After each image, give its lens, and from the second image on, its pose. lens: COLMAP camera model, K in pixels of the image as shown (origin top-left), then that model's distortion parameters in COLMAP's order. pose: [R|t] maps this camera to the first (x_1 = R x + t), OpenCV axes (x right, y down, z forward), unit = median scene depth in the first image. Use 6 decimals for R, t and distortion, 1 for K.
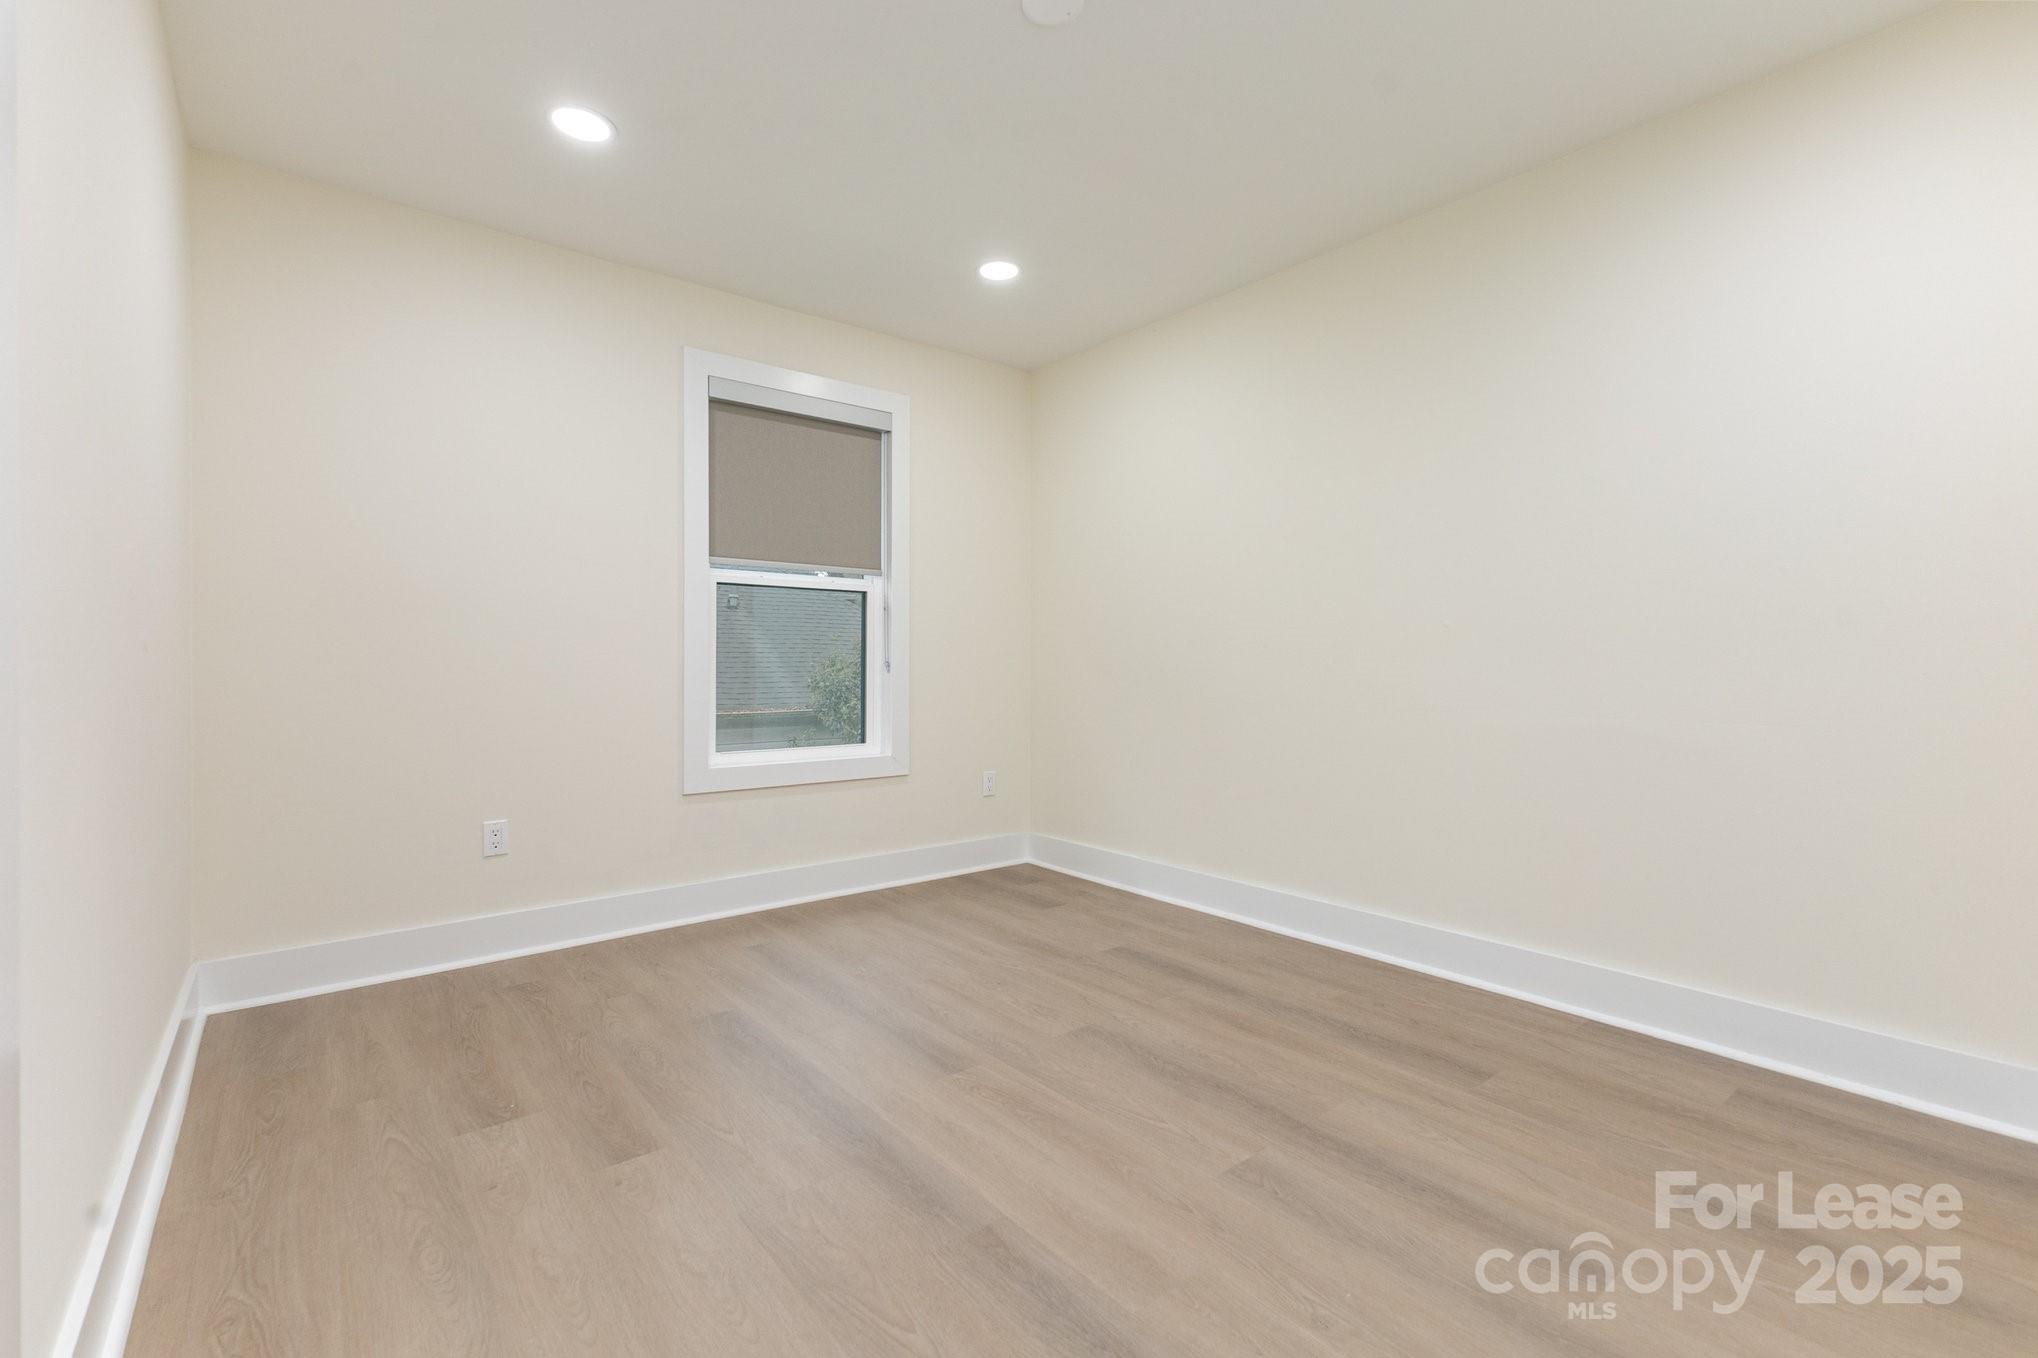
lens RADIAL K [[879.7, 0, 1009.7], [0, 879.7, 682.8], [0, 0, 1]] dist [0.020472, 0.000205]
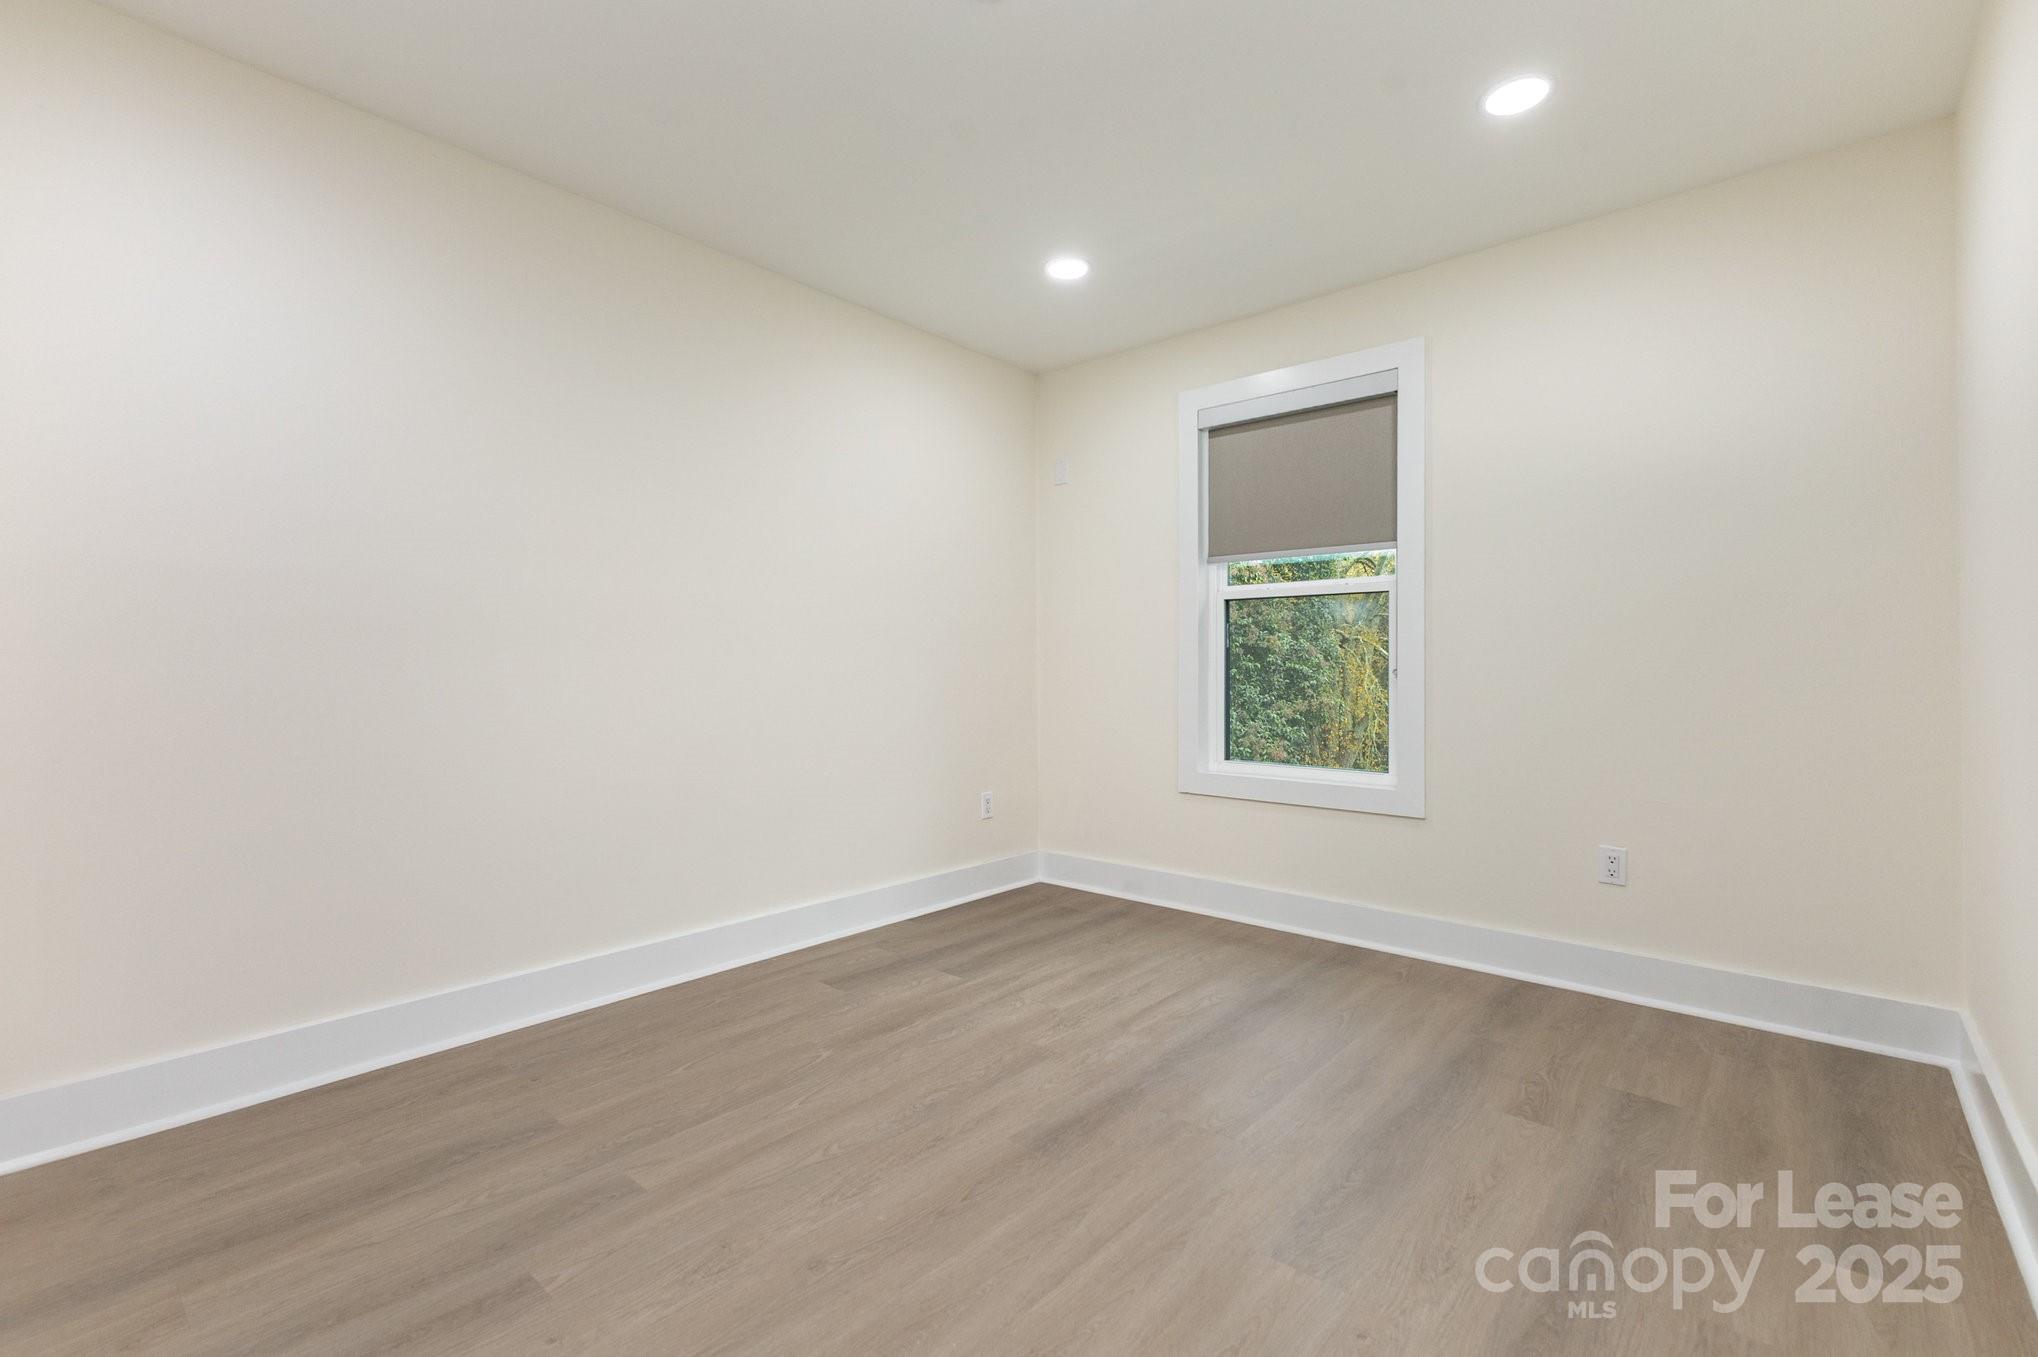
lens RADIAL K [[879.7, 0, 1009.7], [0, 879.7, 682.3], [0, 0, 1]] dist [0.020472, 0.000205]
pose [[0.154921, 0.006196, -0.987907, 0.661358], [-0.004222, 0.999975, 0.005610, -0.020374], [0.987918, 0.003302, 0.154944, 0.587065]]
